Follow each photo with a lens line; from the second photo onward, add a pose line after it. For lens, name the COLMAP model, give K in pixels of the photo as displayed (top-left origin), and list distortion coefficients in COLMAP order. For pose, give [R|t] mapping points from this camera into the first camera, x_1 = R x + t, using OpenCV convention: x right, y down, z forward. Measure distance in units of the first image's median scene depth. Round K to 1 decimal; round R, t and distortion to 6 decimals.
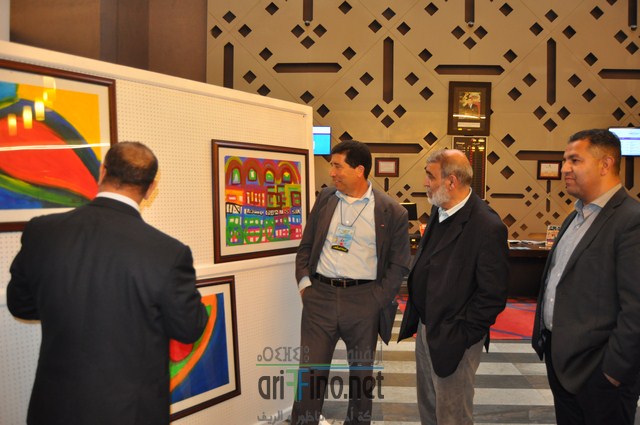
lens RADIAL K [[500.2, 0, 314.2], [0, 500.2, 206.7], [0, 0, 1]] dist [-0.089005, 0.046583]
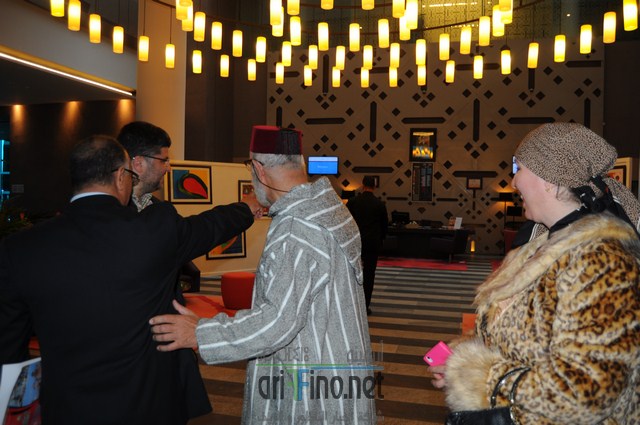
lens RADIAL K [[584.4, 0, 315.5], [0, 584.4, 211.1], [0, 0, 1]] dist [-0.066414, 0.019317]
pose [[0.976091, 0.012391, -0.217011, 0.386014], [-0.013660, 0.999897, -0.004350, 0.028383], [0.216934, 0.007210, 0.976160, -0.911072]]
